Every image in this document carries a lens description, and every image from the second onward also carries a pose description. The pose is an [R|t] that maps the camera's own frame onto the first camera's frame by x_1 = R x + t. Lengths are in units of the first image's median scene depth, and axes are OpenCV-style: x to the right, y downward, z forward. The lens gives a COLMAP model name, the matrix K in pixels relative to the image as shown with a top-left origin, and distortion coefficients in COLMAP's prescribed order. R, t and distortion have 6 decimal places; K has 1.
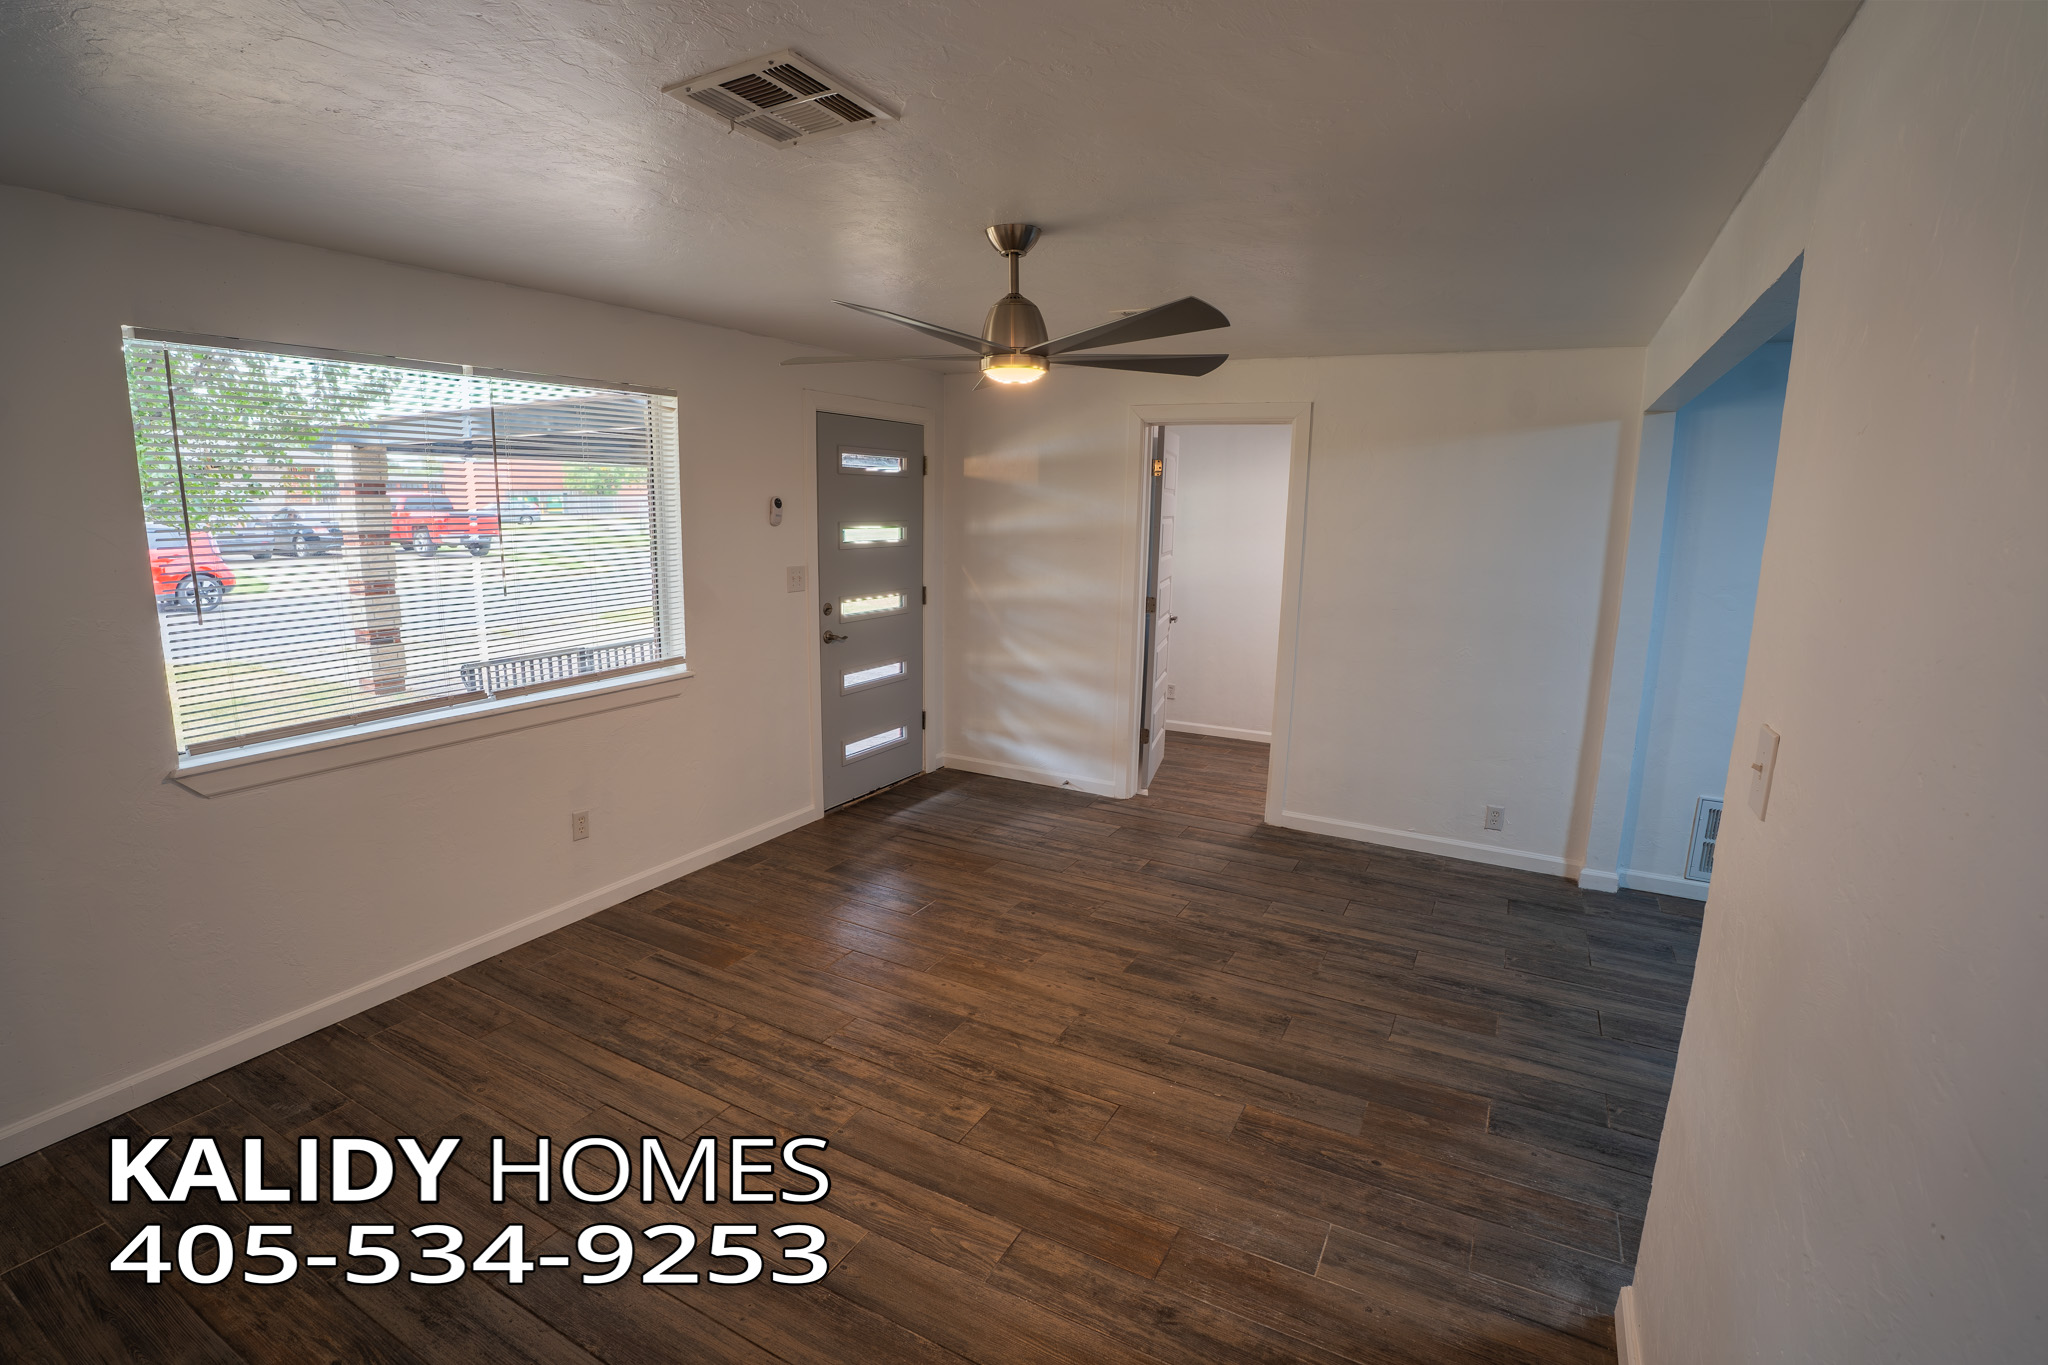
lens RADIAL K [[951.3, 0, 1018.4], [0, 951.3, 679.5], [0, 0, 1]] dist [-0.083425, 0.033195]
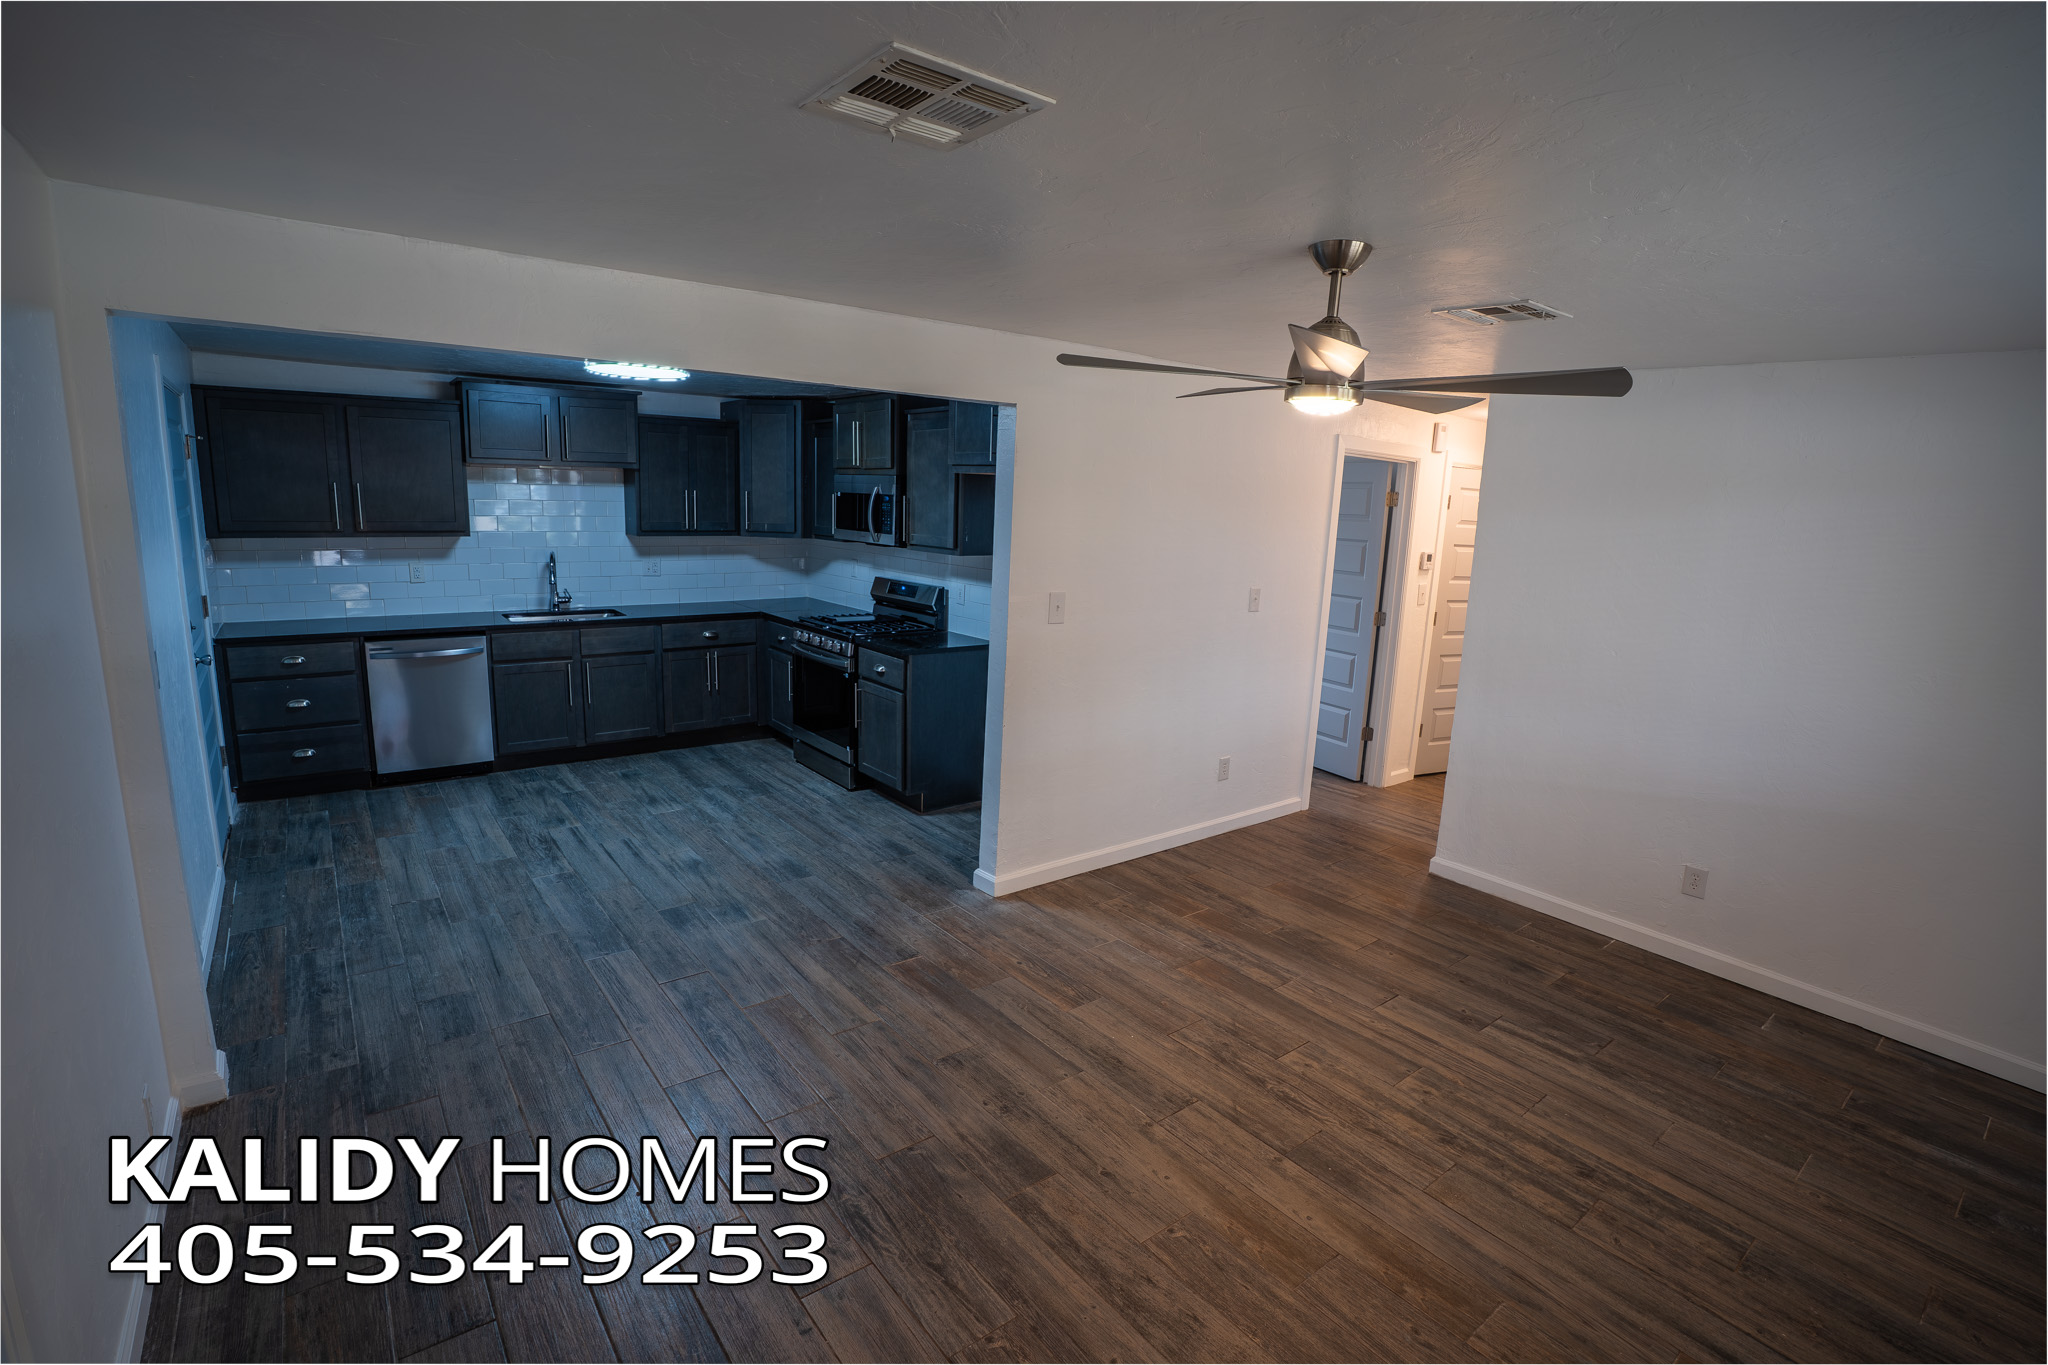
lens RADIAL K [[951.3, 0, 1018.4], [0, 951.3, 679.5], [0, 0, 1]] dist [-0.083425, 0.033195]
pose [[-0.915934, -0.130517, 0.379513, -0.090913], [0.013943, 0.934721, 0.355108, -0.319975], [-0.401086, 0.330548, -0.854323, 1.582432]]
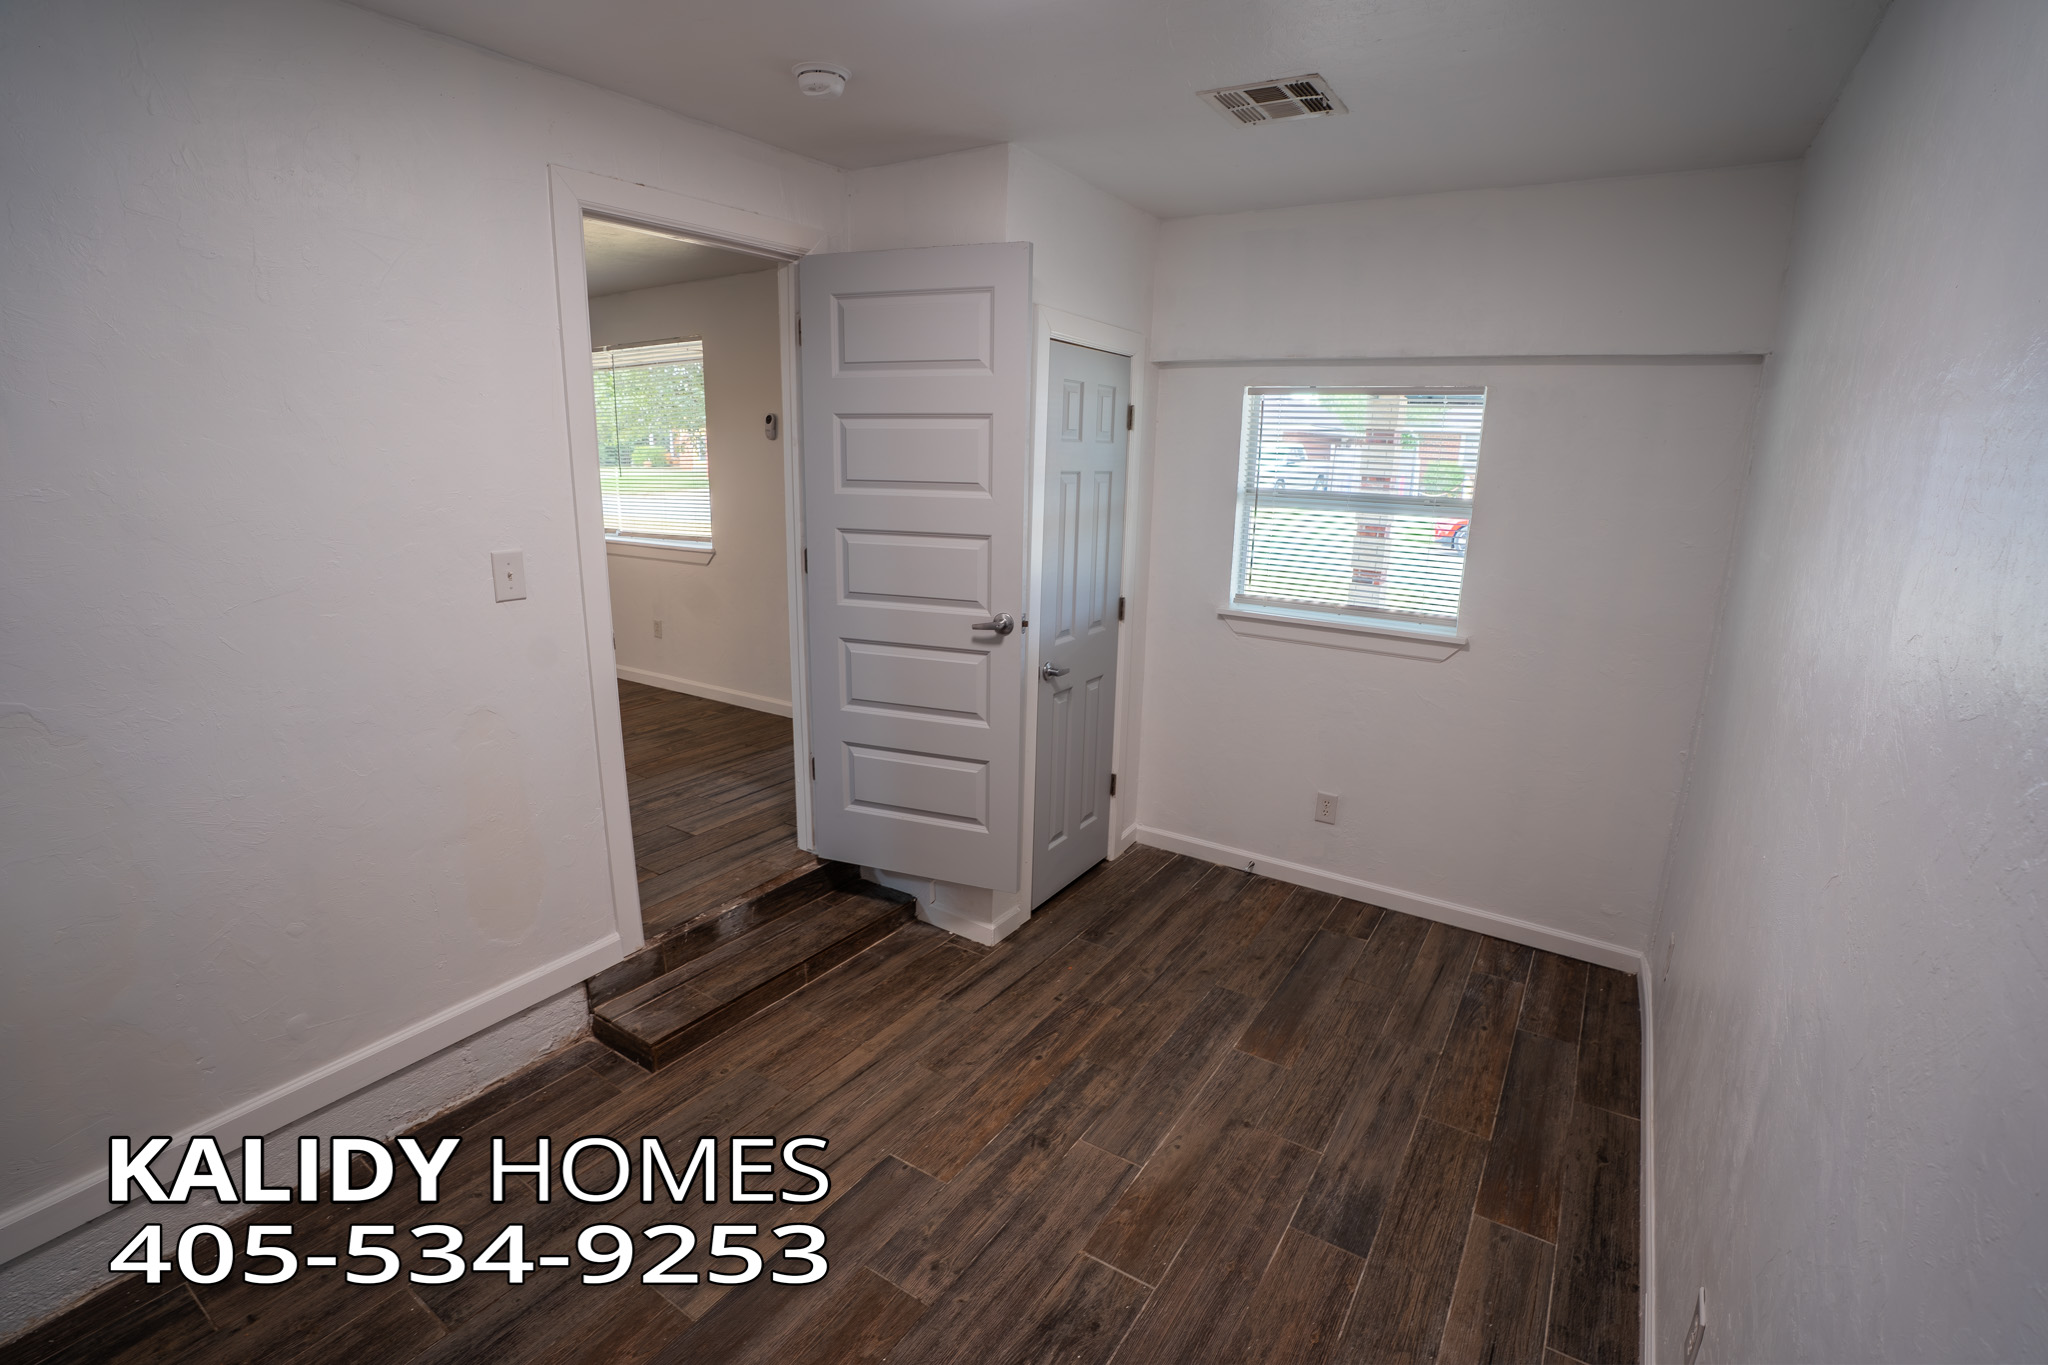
lens RADIAL K [[951.3, 0, 1018.4], [0, 951.3, 679.5], [0, 0, 1]] dist [-0.083425, 0.033195]
pose [[-0.071990, 0.216471, -0.973631, 1.217177], [-0.201153, 0.952955, 0.226747, -0.283697], [0.976911, 0.212172, -0.025059, 1.907519]]
